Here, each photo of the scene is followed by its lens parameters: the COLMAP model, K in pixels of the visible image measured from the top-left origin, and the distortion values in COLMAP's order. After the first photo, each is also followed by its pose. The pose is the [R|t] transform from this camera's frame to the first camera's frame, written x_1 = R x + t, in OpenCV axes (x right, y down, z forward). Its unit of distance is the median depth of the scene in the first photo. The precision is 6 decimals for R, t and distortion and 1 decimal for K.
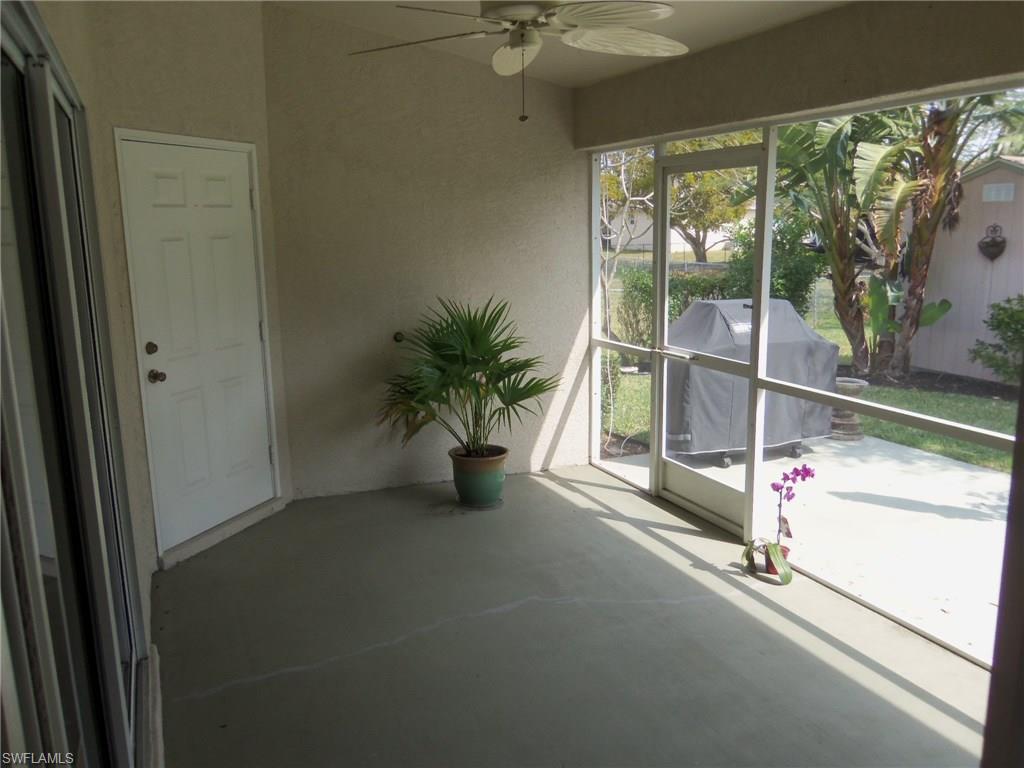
lens RADIAL K [[850.7, 0, 510.9], [0, 850.7, 383.9], [0, 0, 1]] dist [-0.042697, 0.034720]
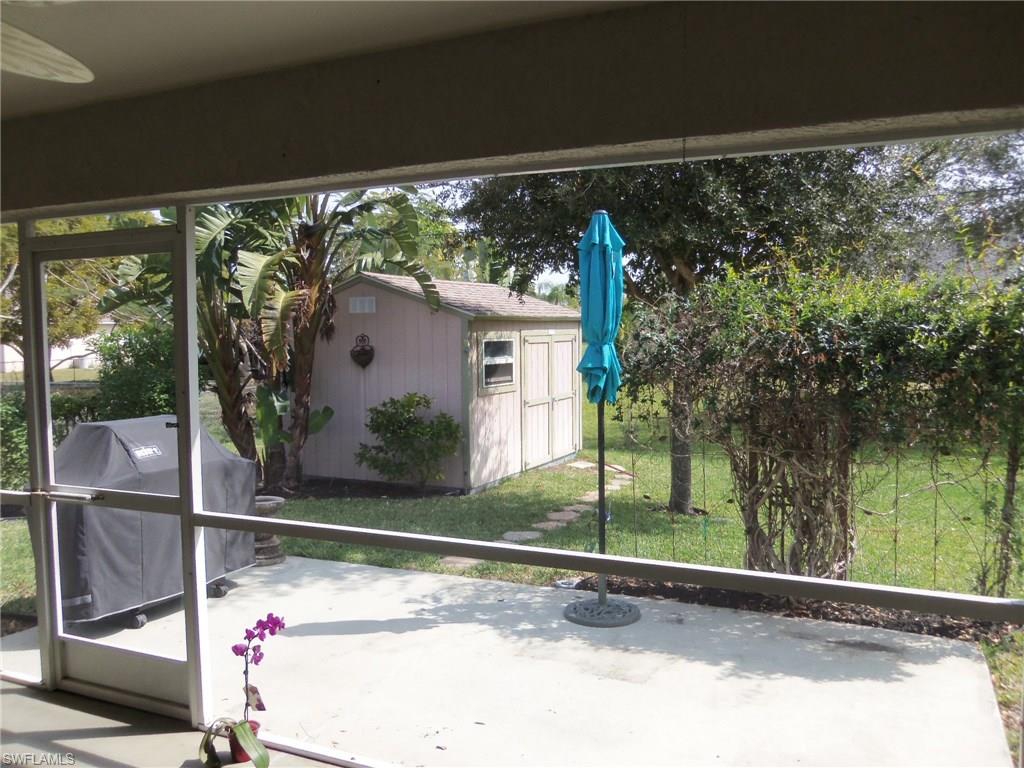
lens RADIAL K [[850.7, 0, 514.4], [0, 850.7, 388.7], [0, 0, 1]] dist [-0.042697, 0.034720]
pose [[0.743016, -0.038606, 0.668159, -0.007623], [0.125324, 0.988702, -0.082238, -0.014187], [-0.657435, 0.144840, 0.739459, 0.141060]]
